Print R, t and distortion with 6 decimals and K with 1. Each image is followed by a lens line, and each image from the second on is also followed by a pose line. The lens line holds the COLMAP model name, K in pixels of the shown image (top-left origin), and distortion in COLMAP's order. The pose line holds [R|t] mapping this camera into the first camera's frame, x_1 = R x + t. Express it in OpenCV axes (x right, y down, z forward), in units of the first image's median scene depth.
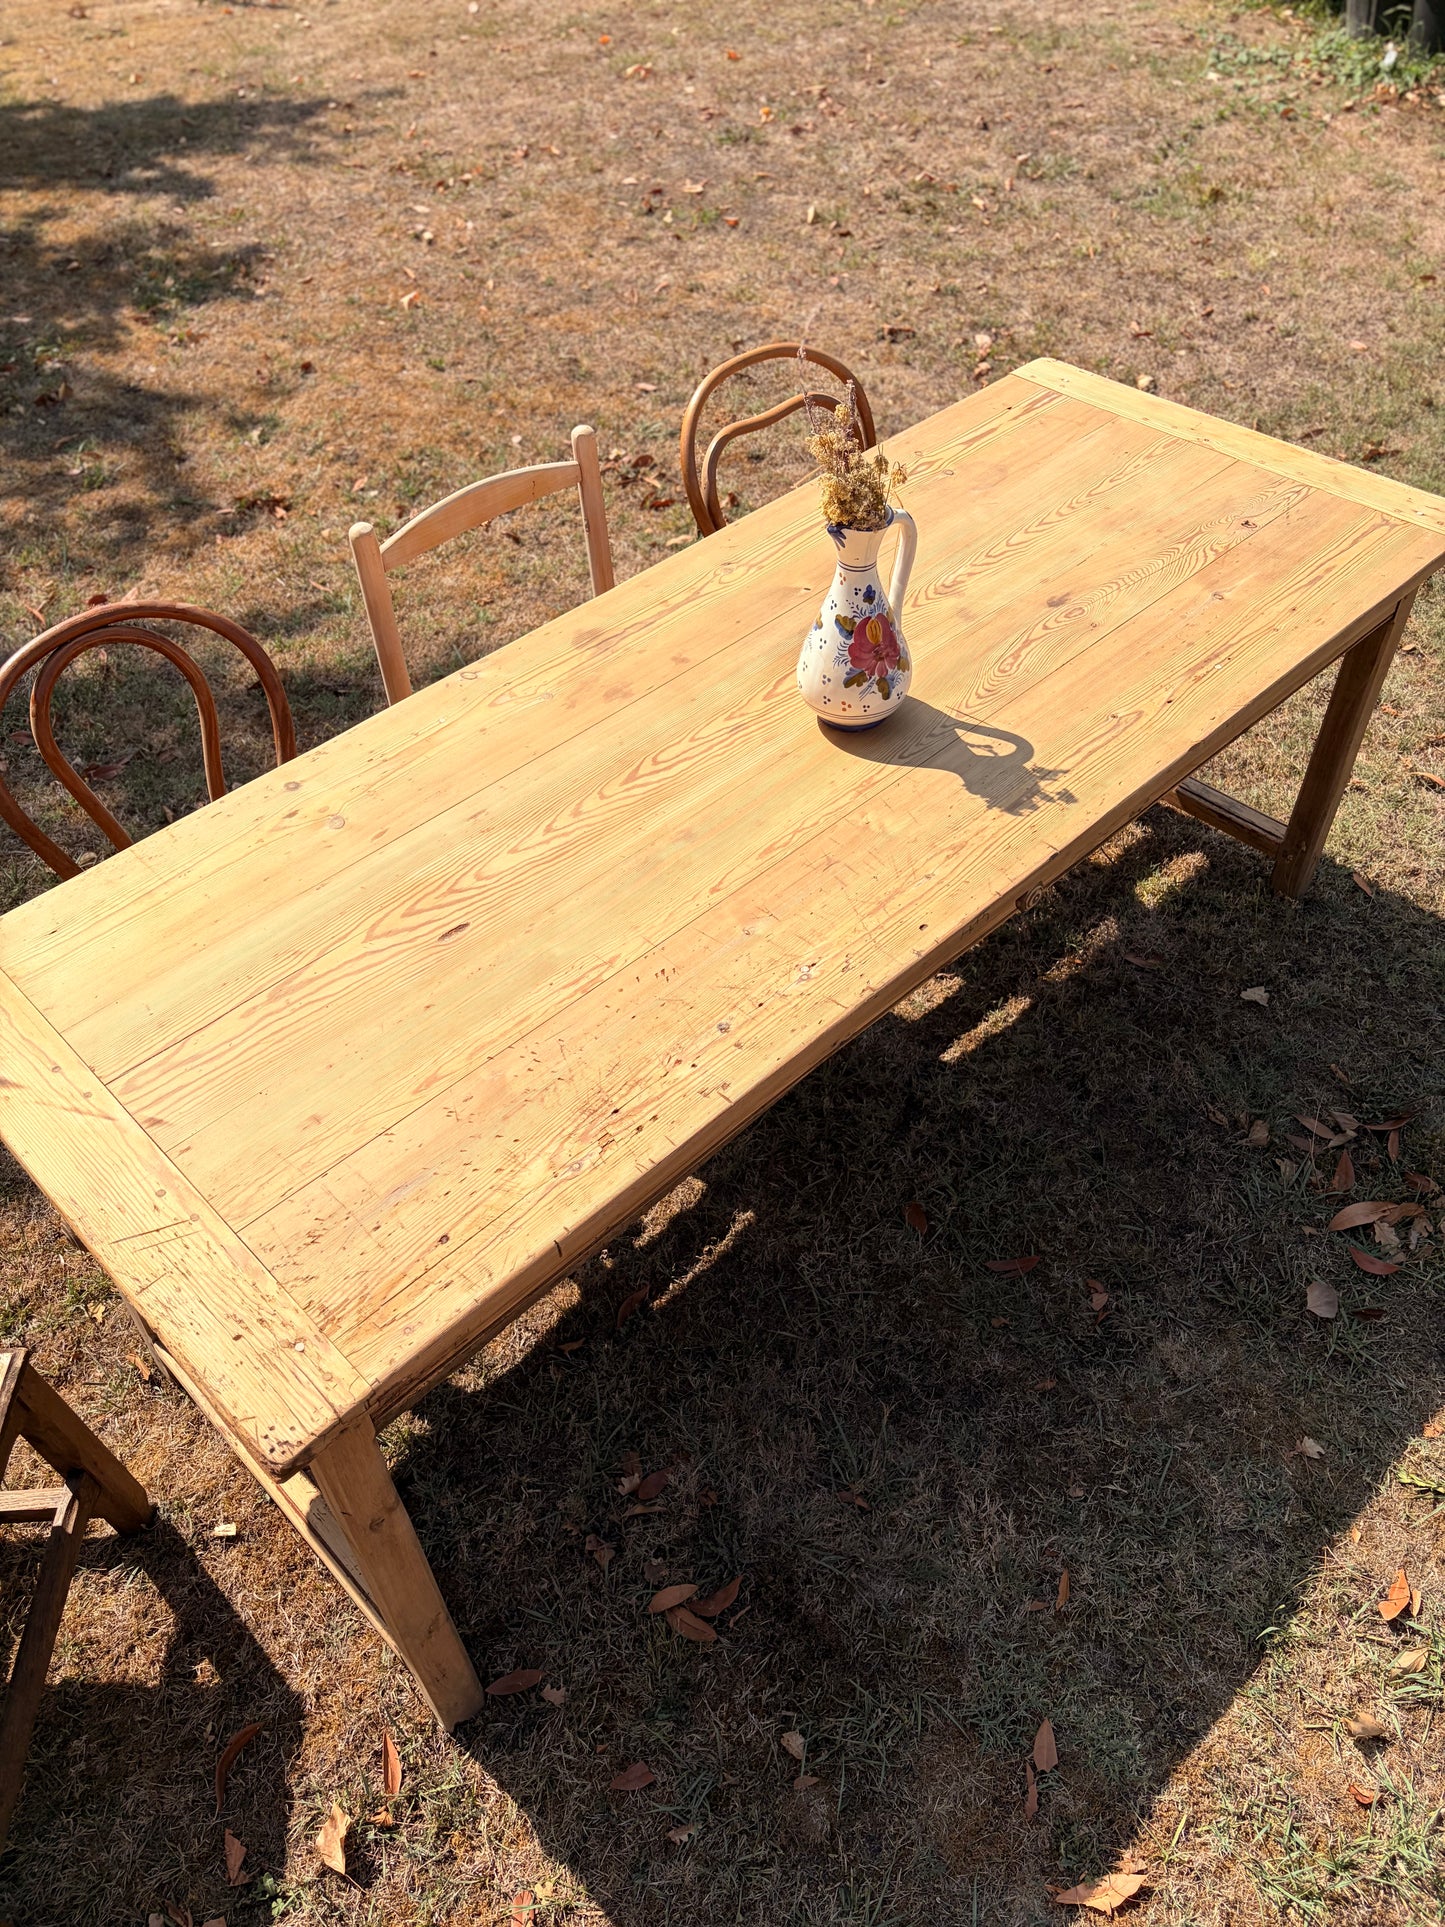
lens RADIAL K [[1473.6, 0, 712.8], [0, 1473.6, 967.5], [0, 0, 1]] dist [0.040068, -0.043317]
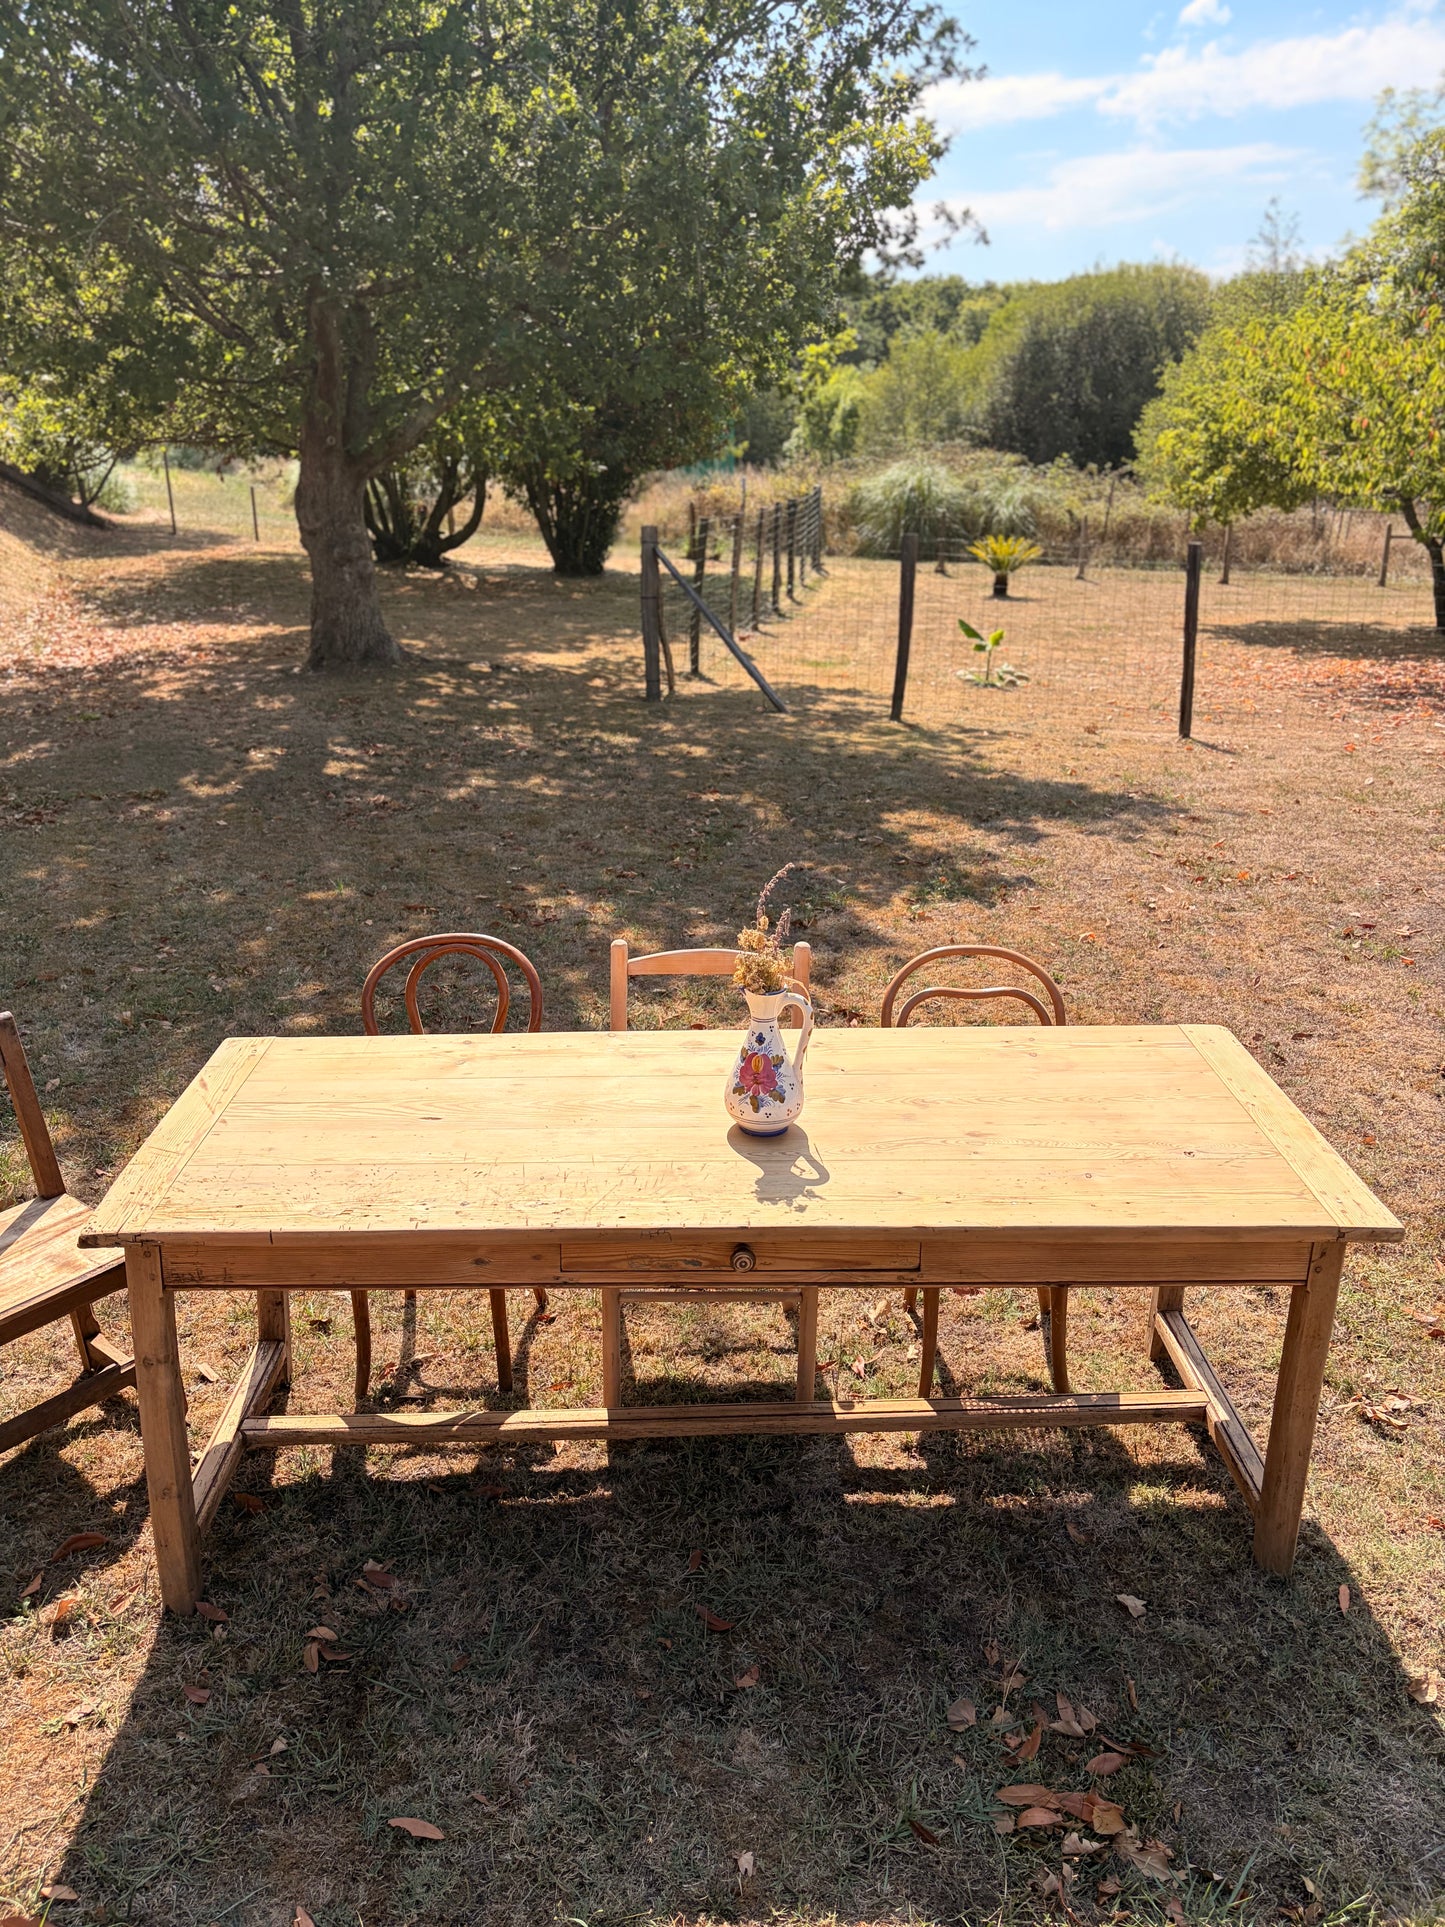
lens RADIAL K [[1473.6, 0, 722.8], [0, 1473.6, 962.6], [0, 0, 1]] dist [0.040068, -0.043317]
pose [[0.737082, 0.269183, -0.619880, 0.910141], [-0.504183, 0.829820, -0.239160, 0.053334], [0.450011, 0.488814, 0.747363, -0.150229]]
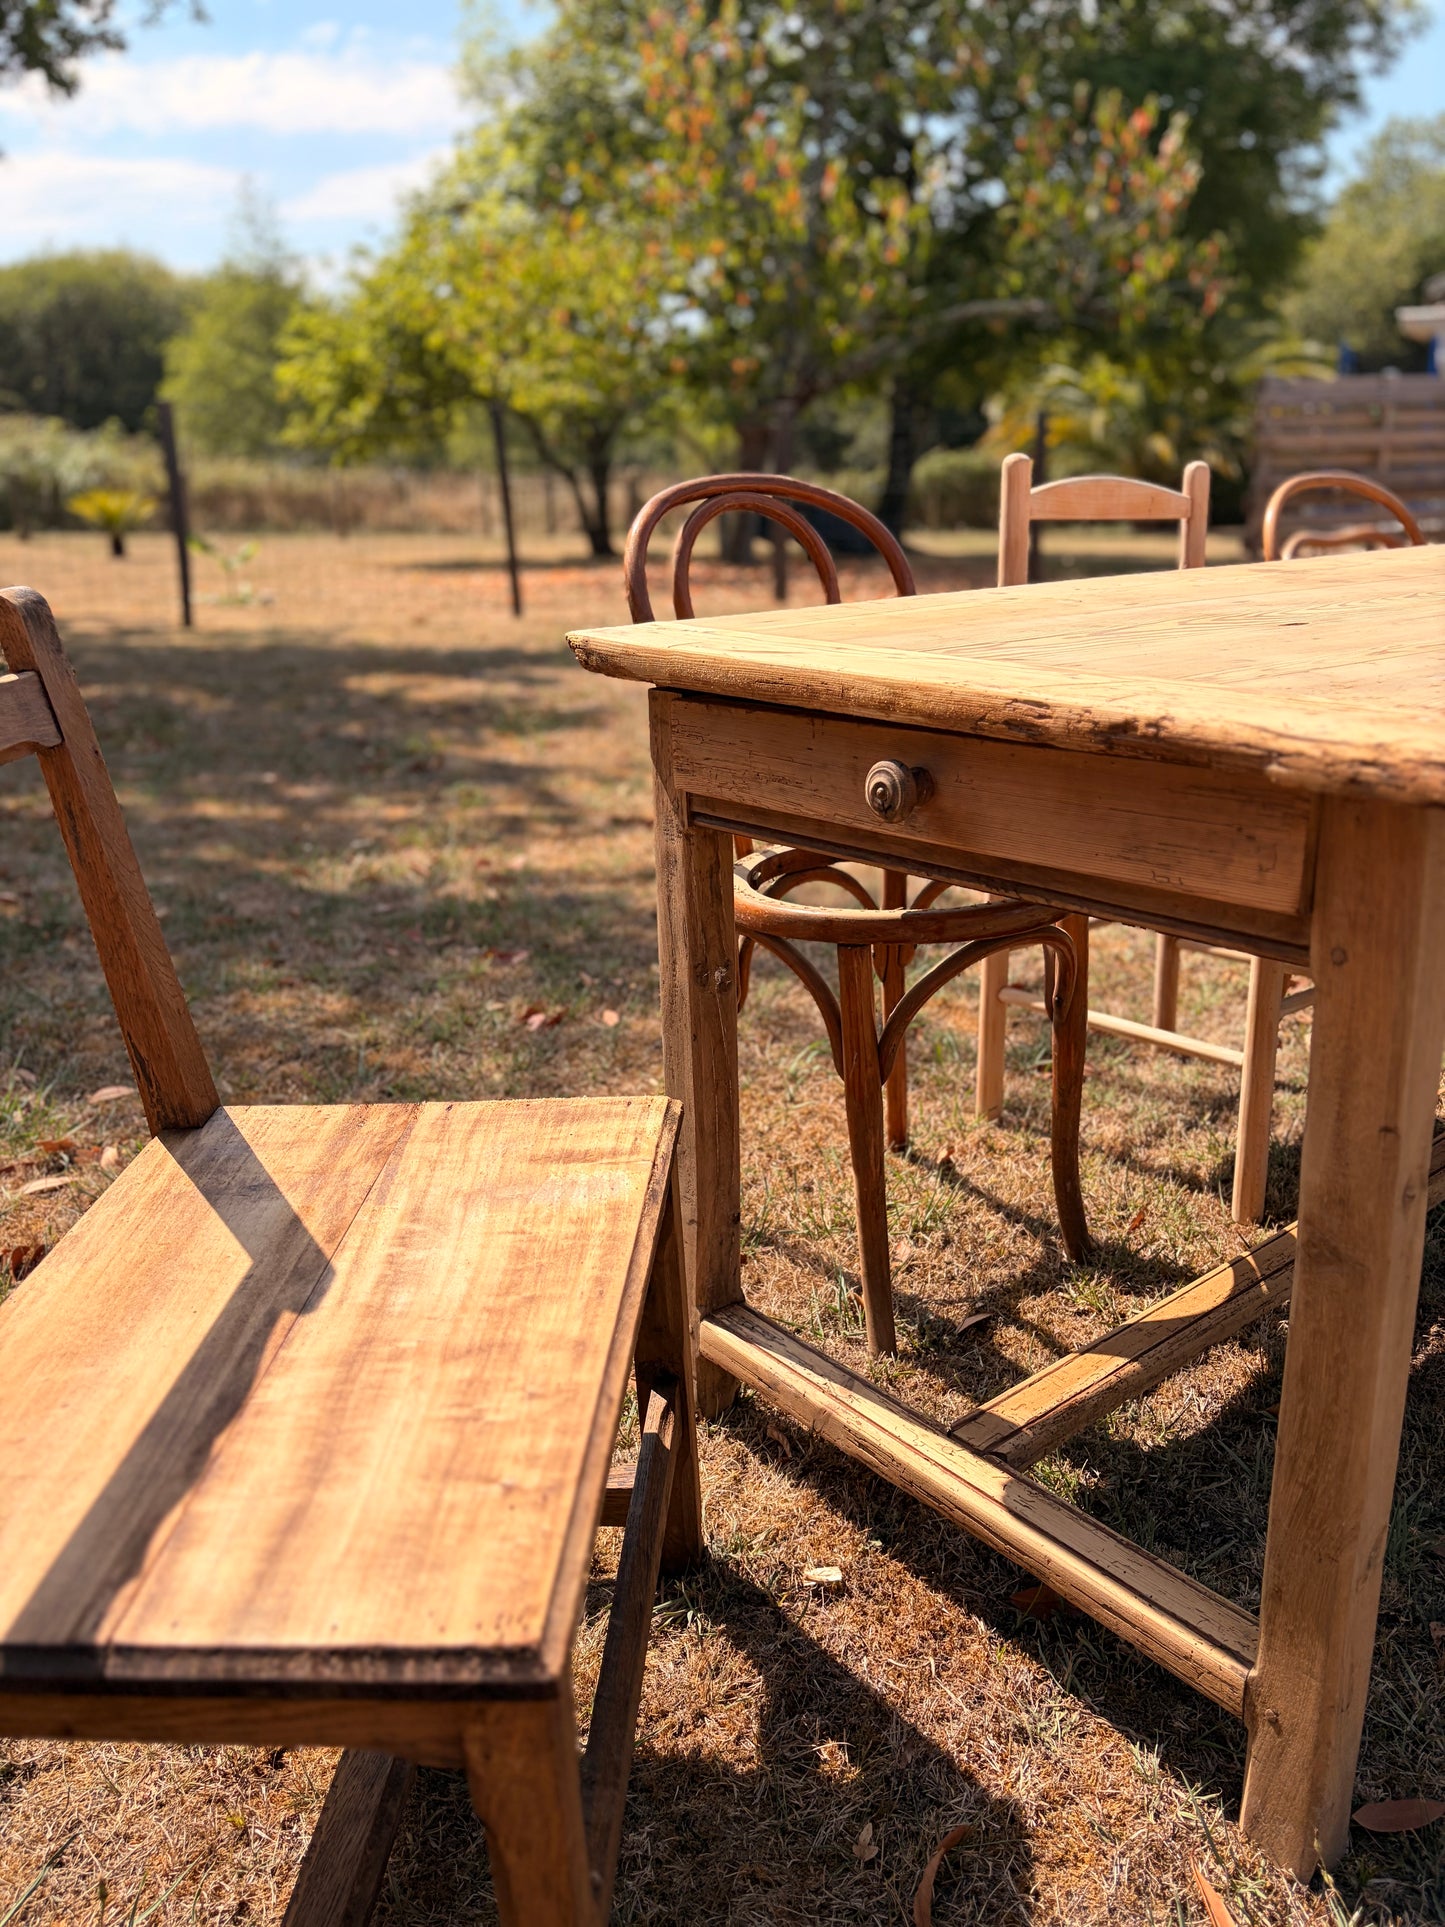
lens RADIAL K [[1468.8, 0, 724.6], [0, 1468.8, 978.6], [0, 0, 1]] dist [0.038330, -0.039097]
pose [[0.995010, 0.066270, -0.074593, -0.352830], [-0.092085, 0.897759, -0.430753, 0.442493], [0.038420, 0.435473, 0.899382, 0.323659]]
